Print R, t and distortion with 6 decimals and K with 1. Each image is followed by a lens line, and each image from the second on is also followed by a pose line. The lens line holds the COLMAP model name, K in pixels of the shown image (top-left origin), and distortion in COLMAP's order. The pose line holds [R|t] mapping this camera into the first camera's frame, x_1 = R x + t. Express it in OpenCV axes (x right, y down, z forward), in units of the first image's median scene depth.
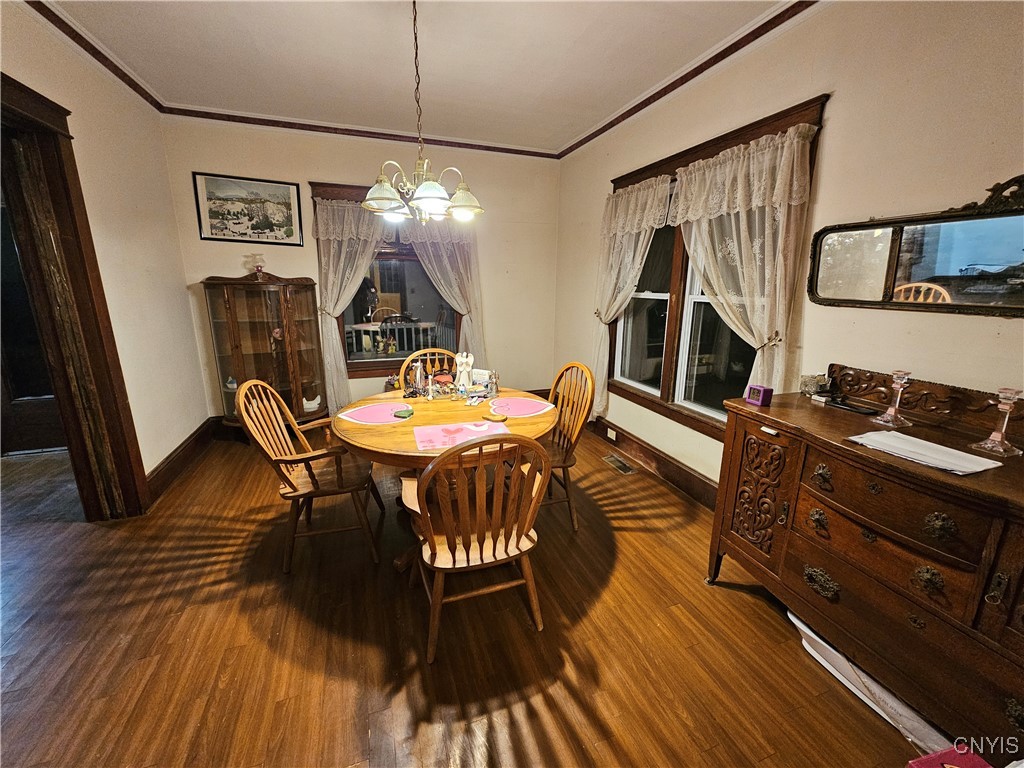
lens RADIAL K [[415.8, 0, 512.8], [0, 415.8, 381.6], [0, 0, 1]] dist [0.000689, 0.000220]
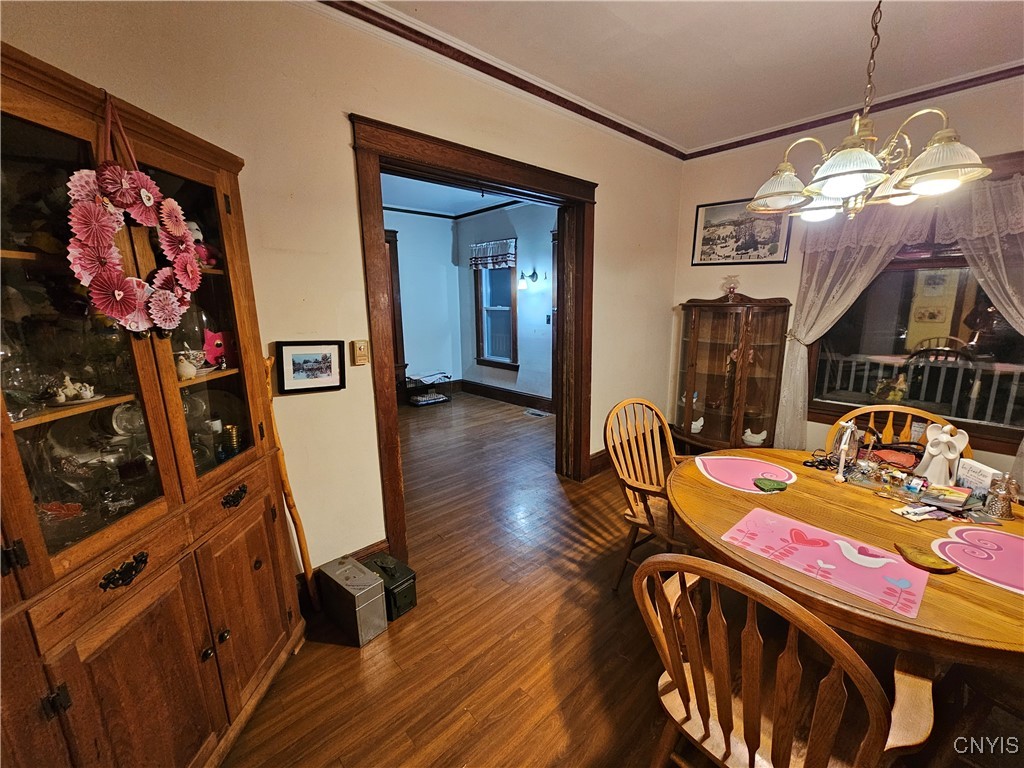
lens RADIAL K [[415.8, 0, 517.0], [0, 415.8, 383.6], [0, 0, 1]] dist [0.000689, 0.000220]
pose [[0.402630, 0.165685, -0.900243, 0.150929], [-0.198641, 0.975861, 0.090761, -0.060033], [0.893549, 0.142282, 0.425823, 0.215641]]
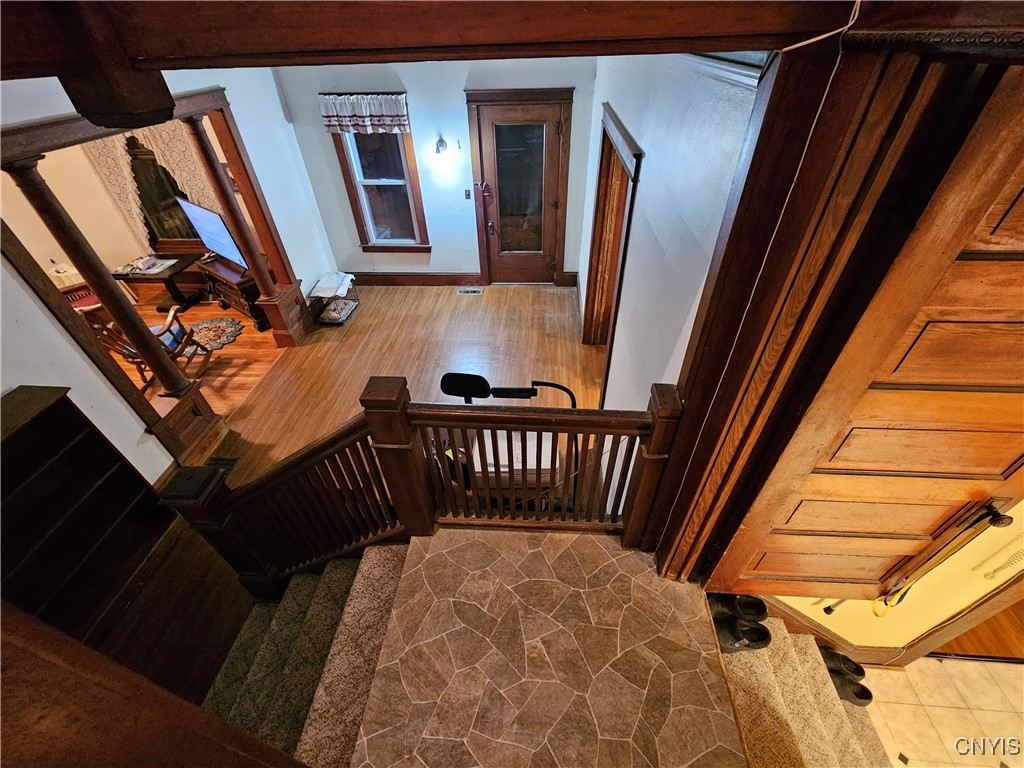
lens RADIAL K [[415.8, 0, 514.7], [0, 415.8, 384.6], [0, 0, 1]] dist [0.000689, 0.000220]
pose [[0.924934, 0.222071, -0.308514, -0.349610], [-0.056199, 0.882575, 0.466800, -0.237327], [0.375950, -0.414421, 0.828804, -0.373133]]
